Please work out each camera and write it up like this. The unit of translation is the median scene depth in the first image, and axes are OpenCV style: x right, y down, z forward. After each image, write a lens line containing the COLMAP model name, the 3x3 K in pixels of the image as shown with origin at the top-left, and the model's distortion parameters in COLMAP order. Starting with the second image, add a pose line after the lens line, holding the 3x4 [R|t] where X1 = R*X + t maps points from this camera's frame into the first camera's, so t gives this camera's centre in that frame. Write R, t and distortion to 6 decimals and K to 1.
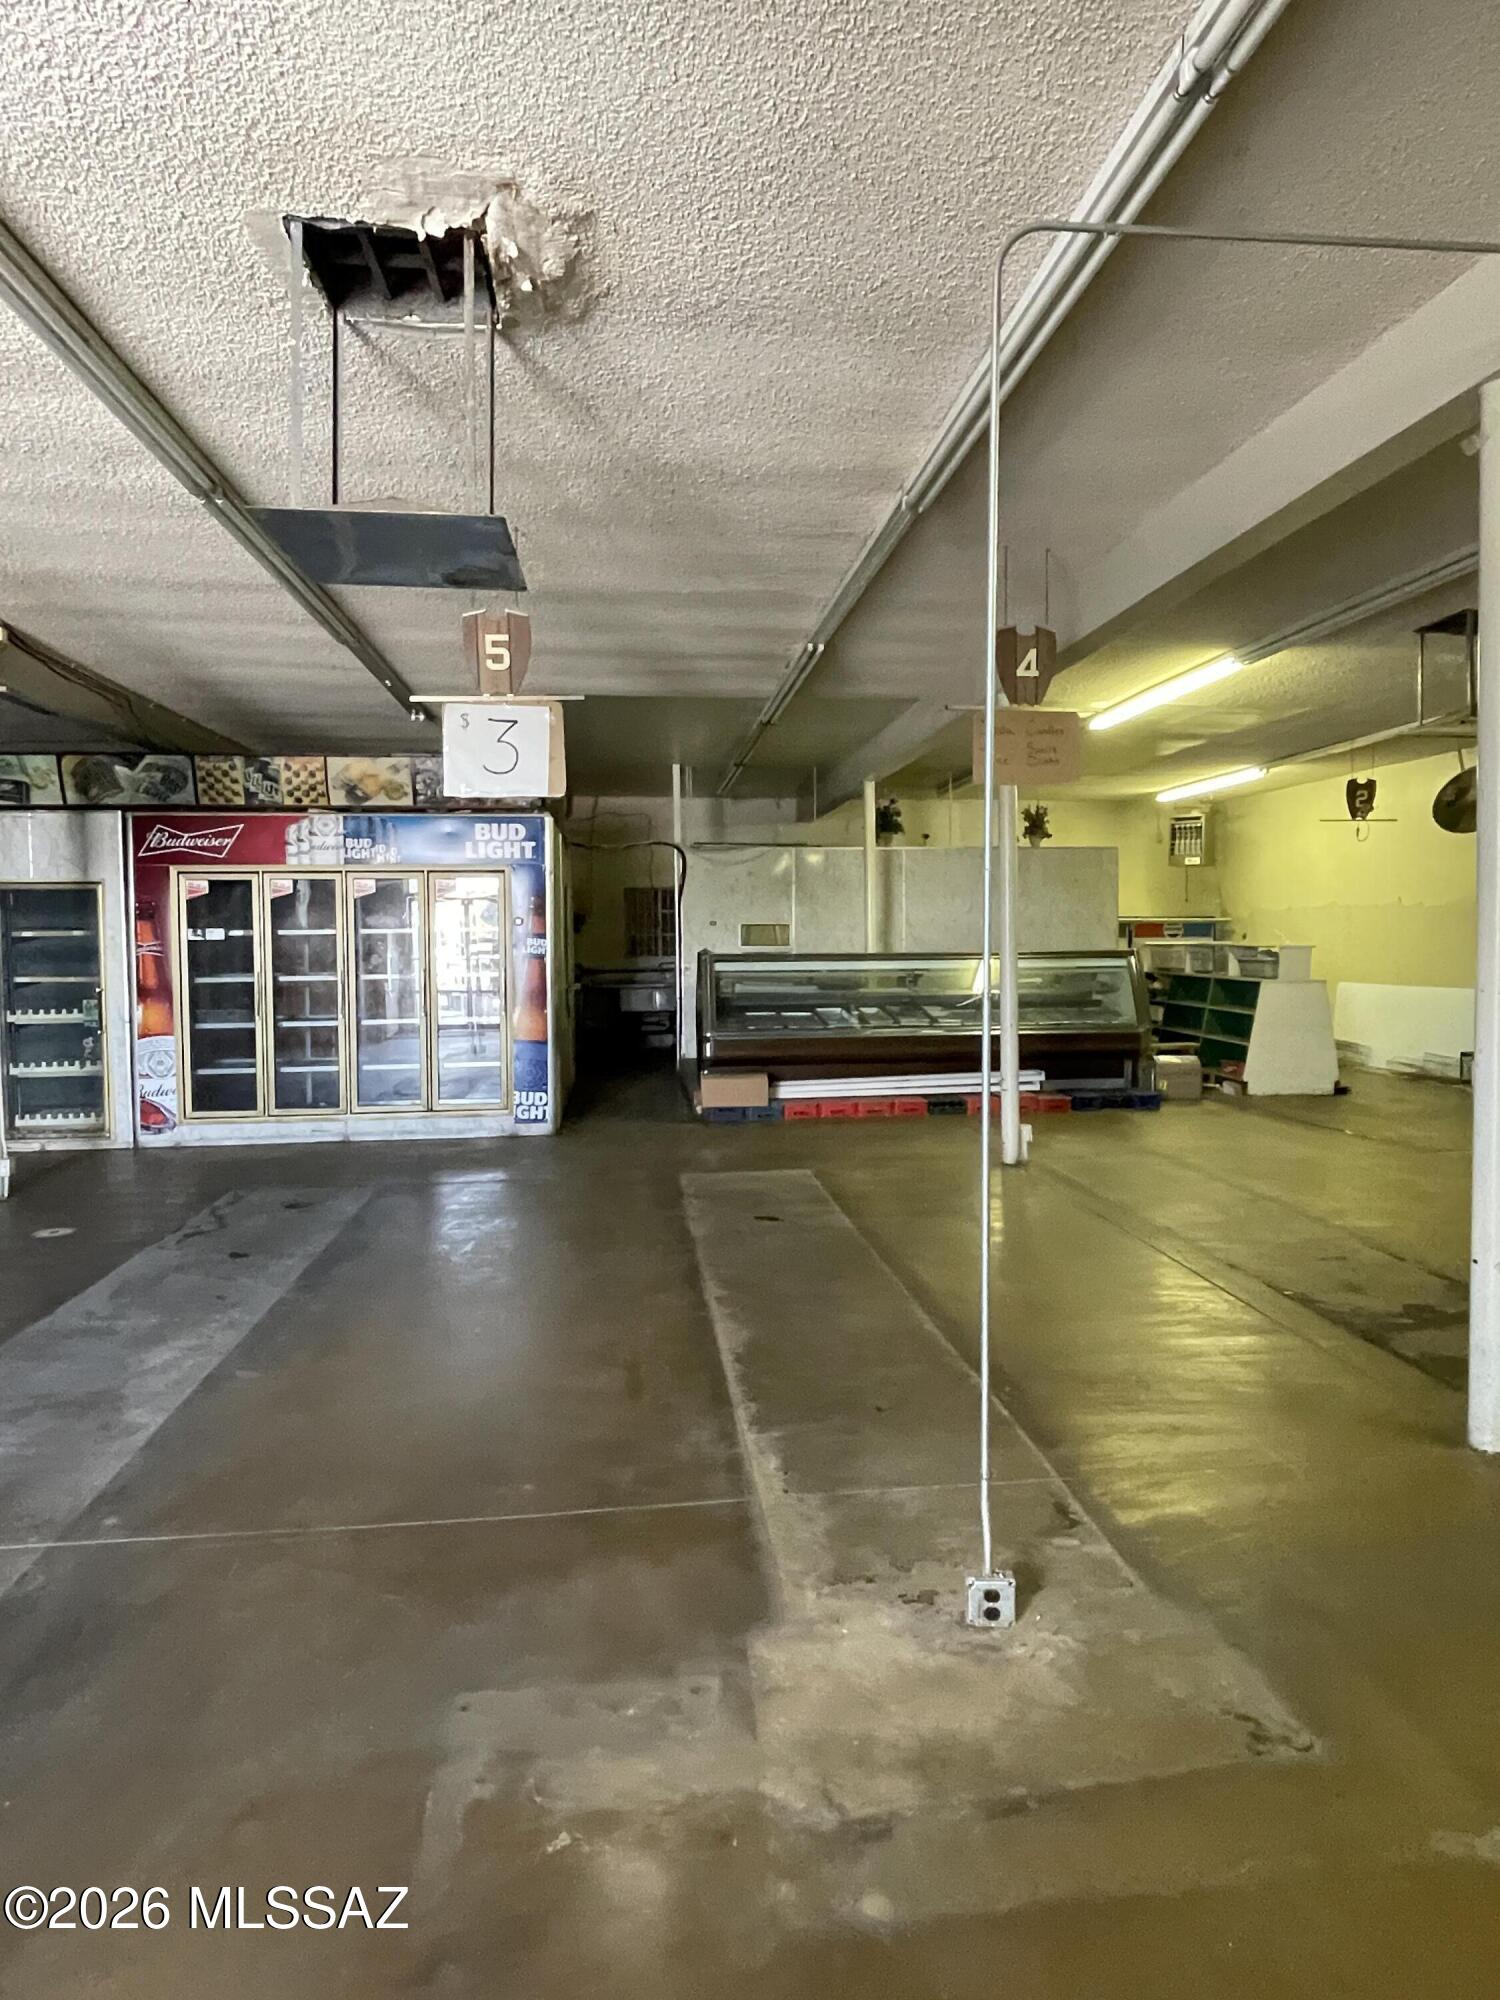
lens RADIAL K [[1188.2, 0, 759.6], [0, 1188.2, 992.1], [0, 0, 1]] dist [0.004274, -0.016667]
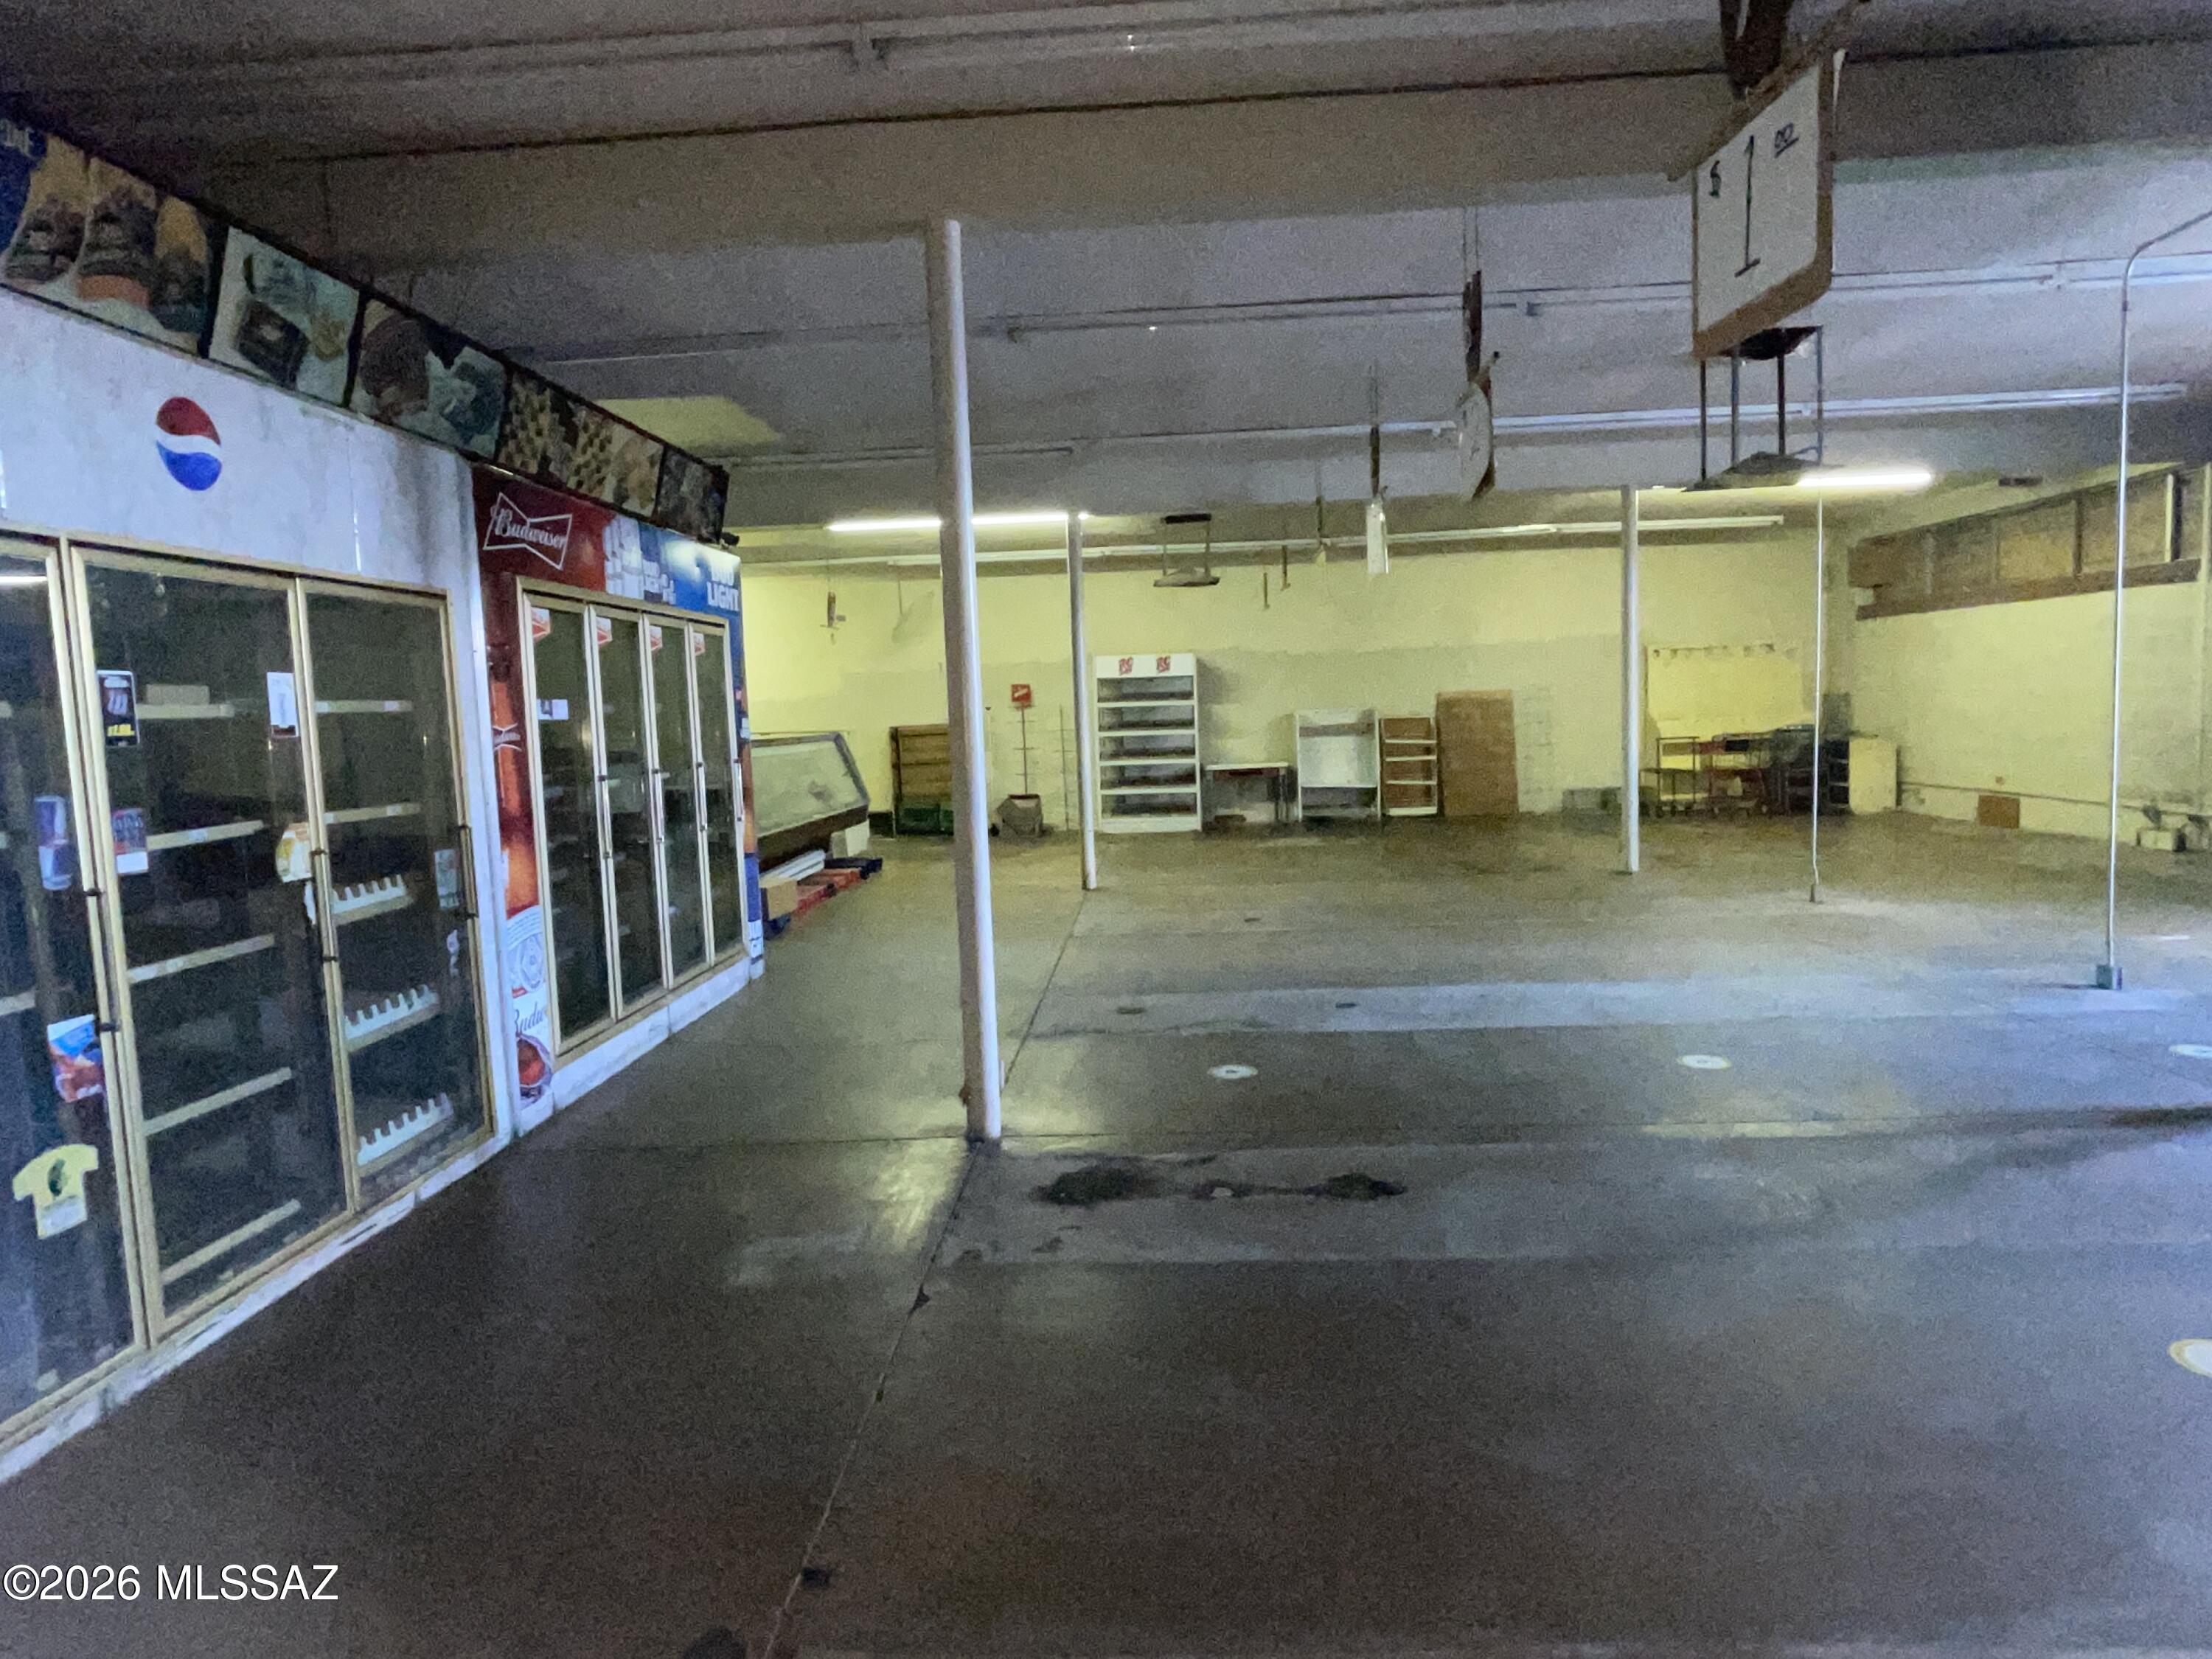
lens RADIAL K [[1314.1, 0, 1106.0], [0, 1314.1, 829.5], [0, 0, 1]] dist [0.004274, -0.016667]
pose [[0.170761, -0.086784, 0.981483, -1.007427], [0.087835, 0.993489, 0.072563, -0.015831], [-0.981390, 0.073817, 0.177272, 0.647746]]
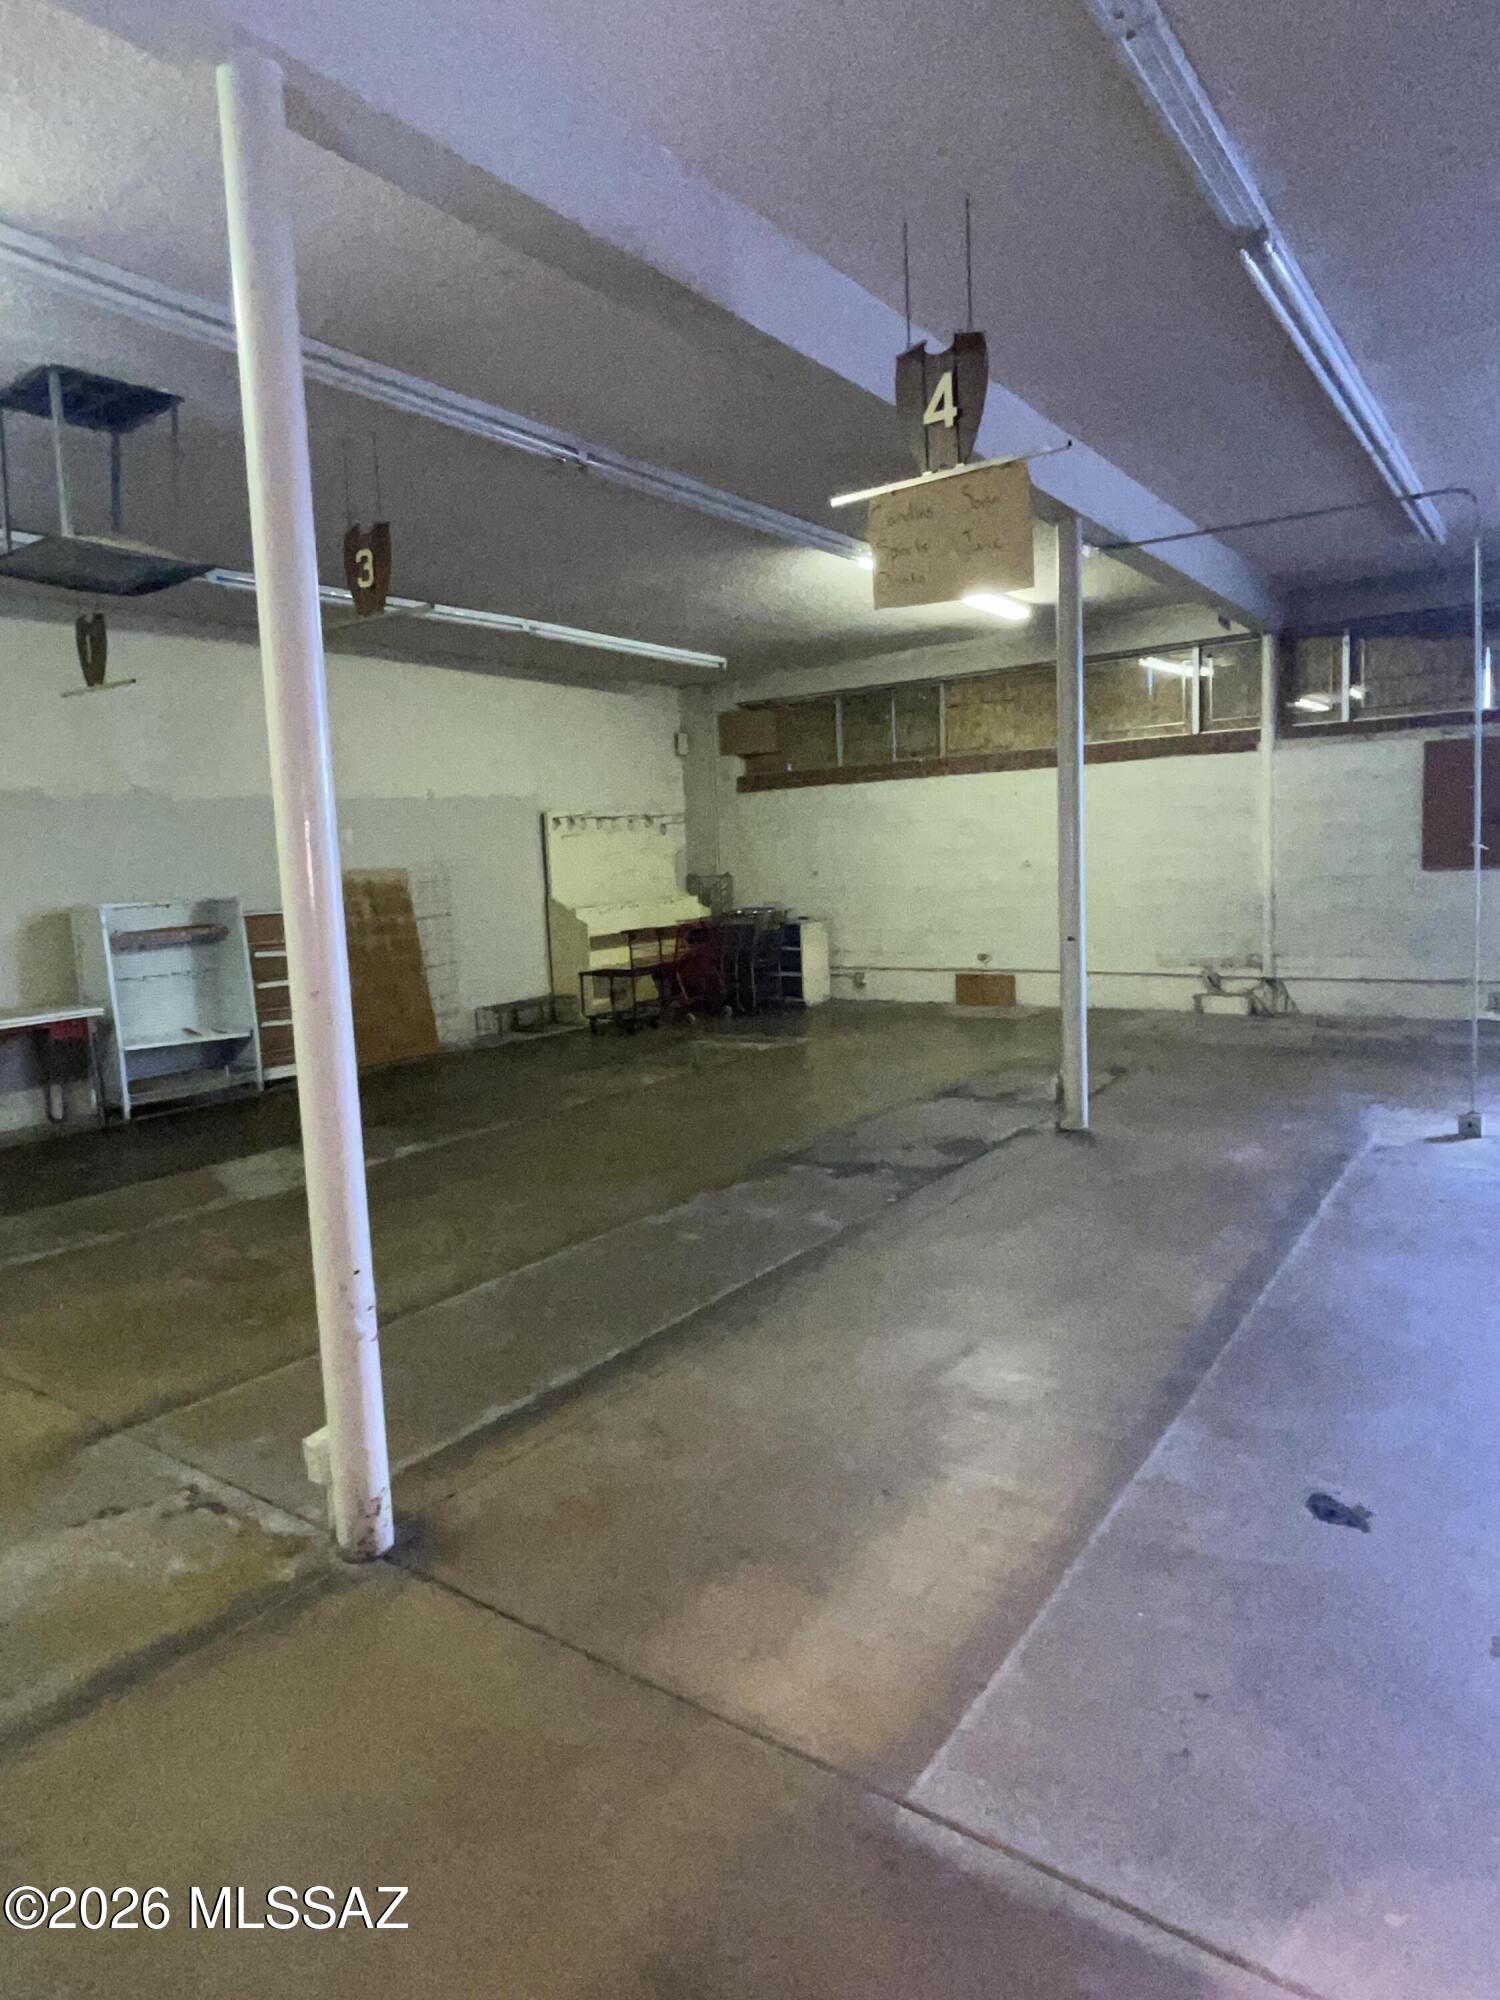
lens RADIAL K [[1188.2, 0, 759.6], [0, 1188.2, 992.1], [0, 0, 1]] dist [0.004274, -0.016667]
pose [[-0.740142, -0.033713, 0.671605, -0.082407], [0.085612, 0.985891, 0.143838, -0.044087], [-0.666979, 0.163958, -0.726813, 1.016087]]
